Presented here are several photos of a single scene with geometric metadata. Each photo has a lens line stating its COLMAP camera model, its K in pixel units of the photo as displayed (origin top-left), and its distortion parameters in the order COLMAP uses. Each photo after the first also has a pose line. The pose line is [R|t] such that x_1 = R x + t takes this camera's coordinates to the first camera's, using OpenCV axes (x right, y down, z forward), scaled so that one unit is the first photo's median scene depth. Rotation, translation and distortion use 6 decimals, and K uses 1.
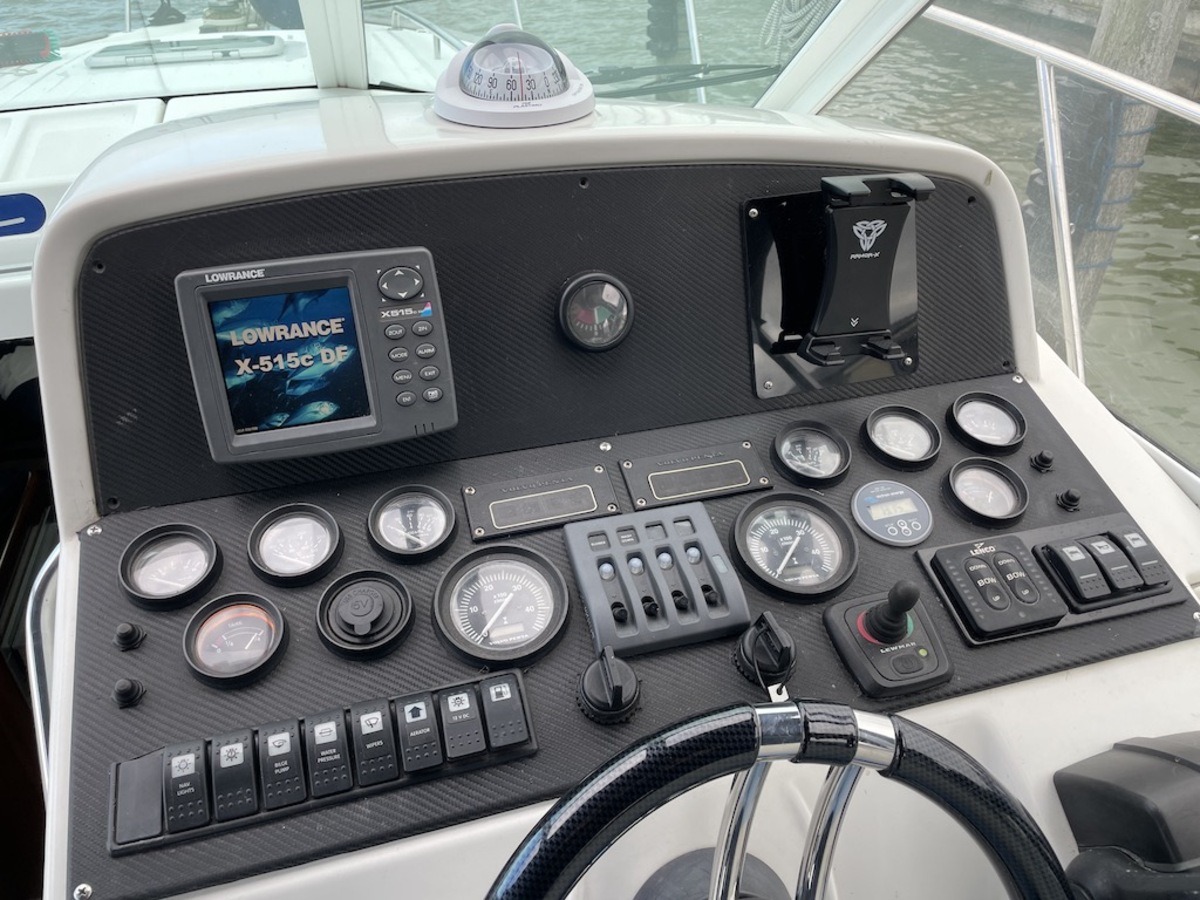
lens RADIAL K [[912.3, 0, 591.6], [0, 912.3, 449.6], [0, 0, 1]] dist [0.059230, -0.086380]
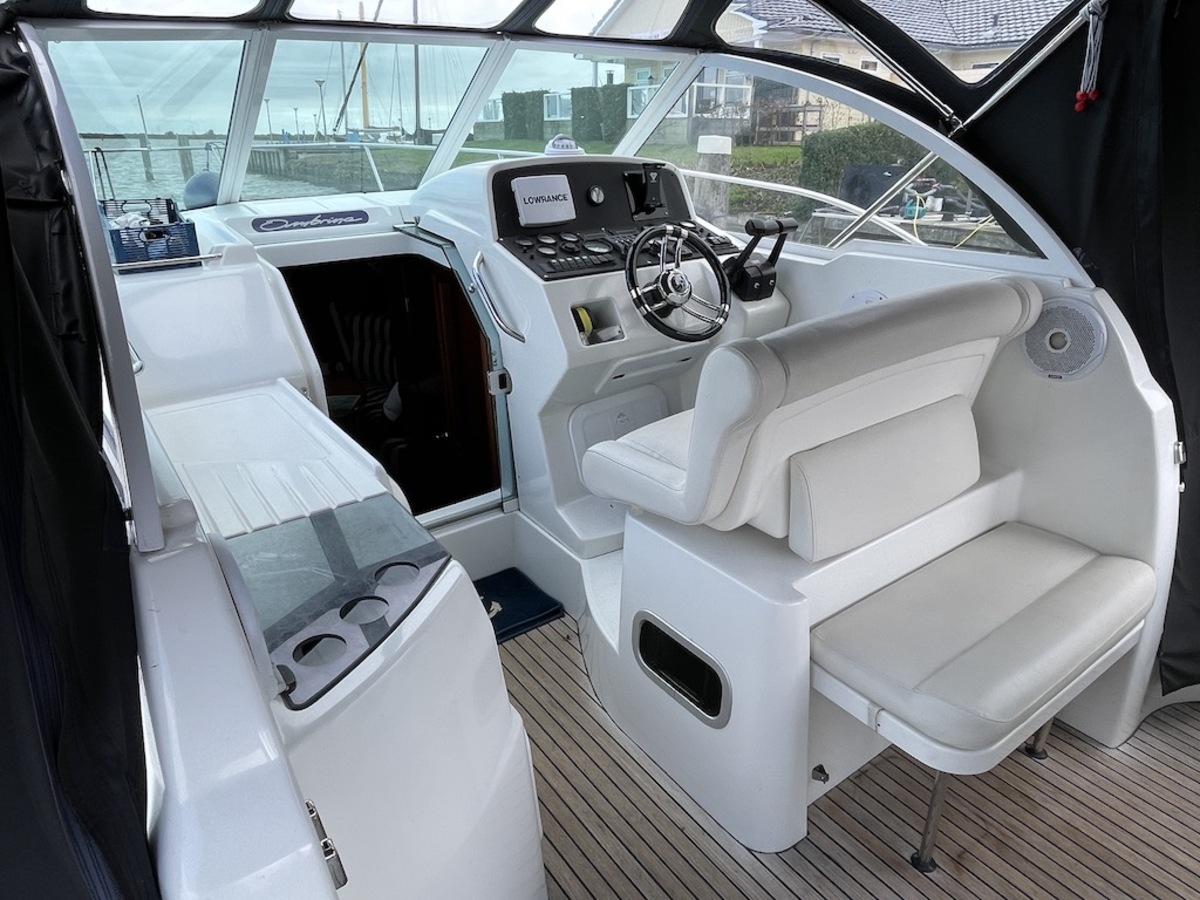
lens RADIAL K [[777.9, 0, 601.7], [0, 777.9, 452.5], [0, 0, 1]] dist [0.011428, 0.001009]
pose [[0.939494, -0.138252, 0.313428, -1.244575], [0.193938, 0.968856, -0.153967, 1.526310], [-0.282381, 0.205437, 0.937047, -2.075390]]
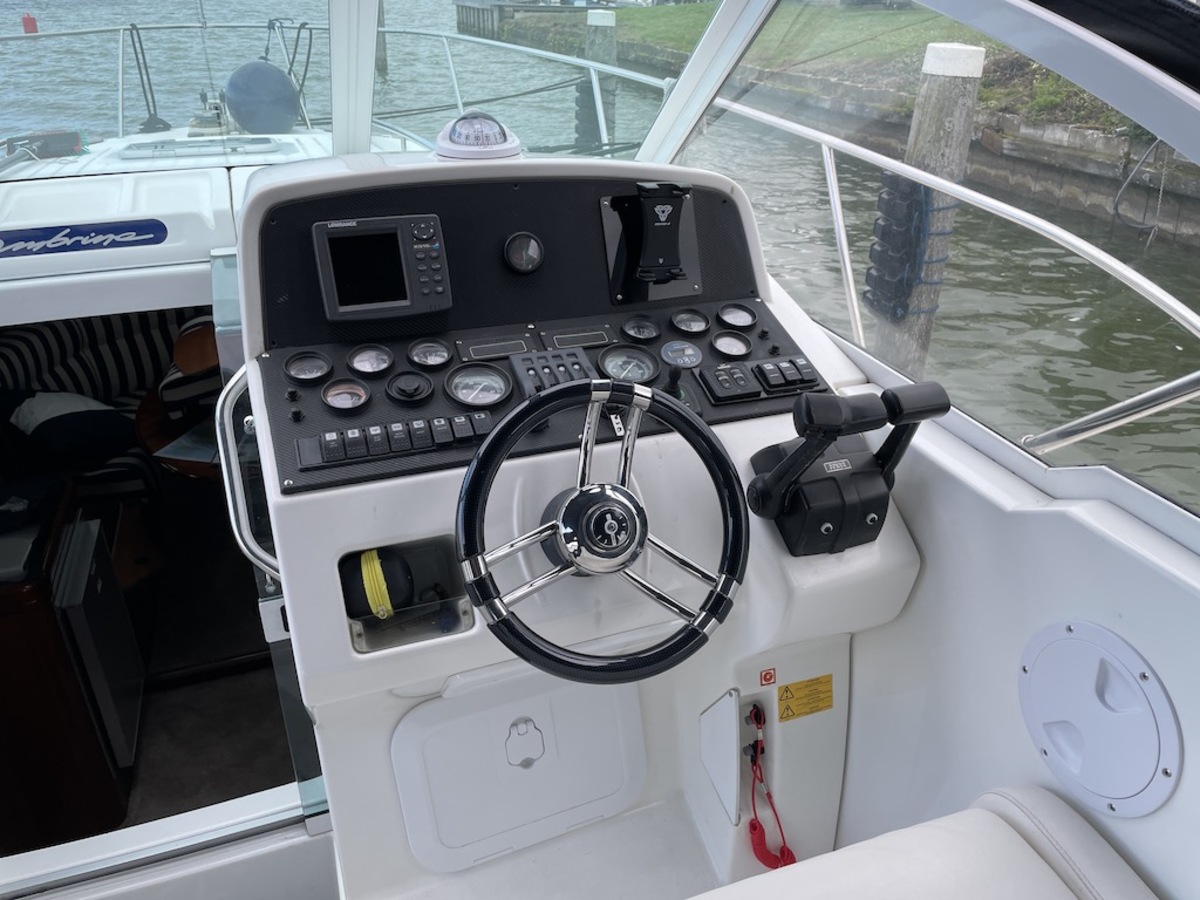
lens RADIAL K [[912.3, 0, 599.3], [0, 912.3, 454.4], [0, 0, 1]] dist [0.059230, -0.086380]
pose [[0.997442, -0.021689, 0.068116, 0.022614], [0.028714, 0.994173, -0.103902, 0.471580], [-0.065465, 0.105592, 0.992252, -0.860970]]
